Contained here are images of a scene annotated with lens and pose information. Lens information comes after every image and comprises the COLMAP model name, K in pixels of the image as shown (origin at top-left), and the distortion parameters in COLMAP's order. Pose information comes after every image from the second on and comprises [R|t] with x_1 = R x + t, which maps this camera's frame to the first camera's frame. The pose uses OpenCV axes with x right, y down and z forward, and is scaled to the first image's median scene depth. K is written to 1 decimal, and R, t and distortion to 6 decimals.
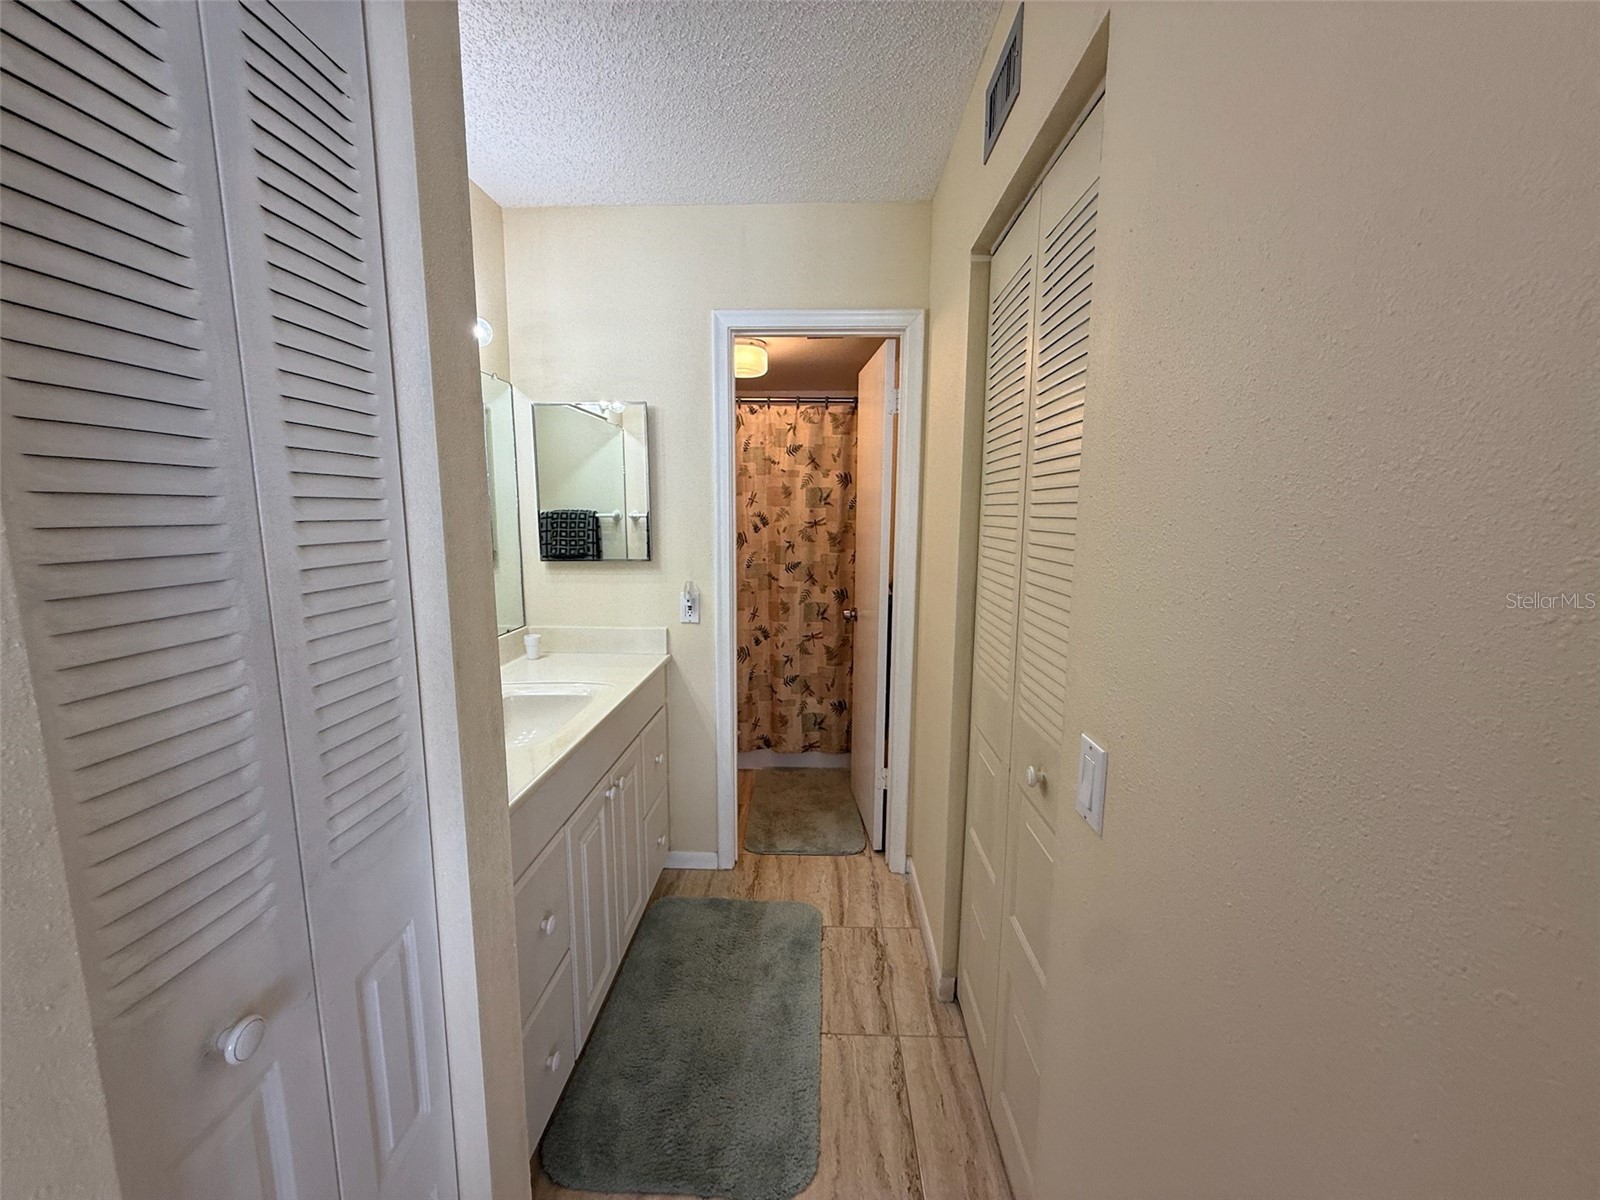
lens RADIAL K [[637.1, 0, 799.6], [0, 637.1, 602.1], [0, 0, 1]] dist [-0.000757, 0.000071]
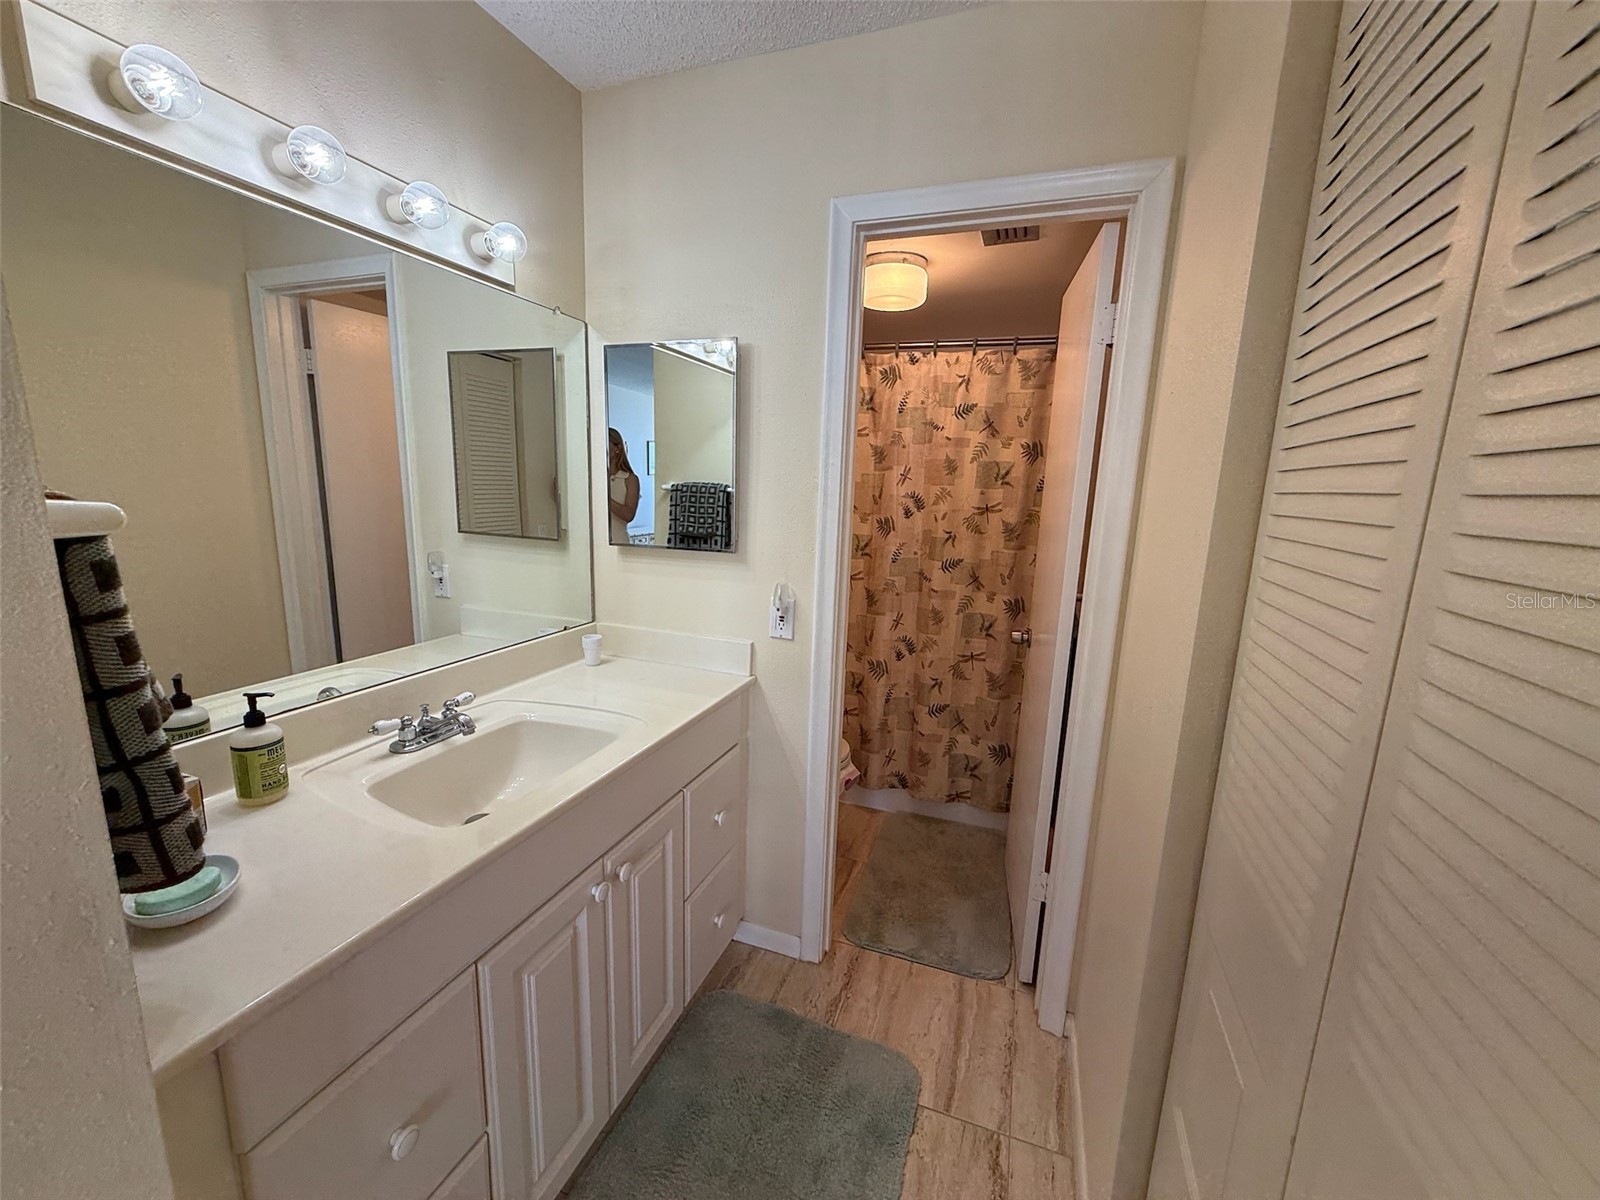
lens RADIAL K [[637.1, 0, 800.7], [0, 637.1, 600.5], [0, 0, 1]] dist [-0.000757, 0.000071]
pose [[0.950615, 0.083005, -0.299067, 0.052210], [-0.073342, 0.996362, 0.043411, -0.034303], [0.301582, -0.019333, 0.953244, 0.223283]]
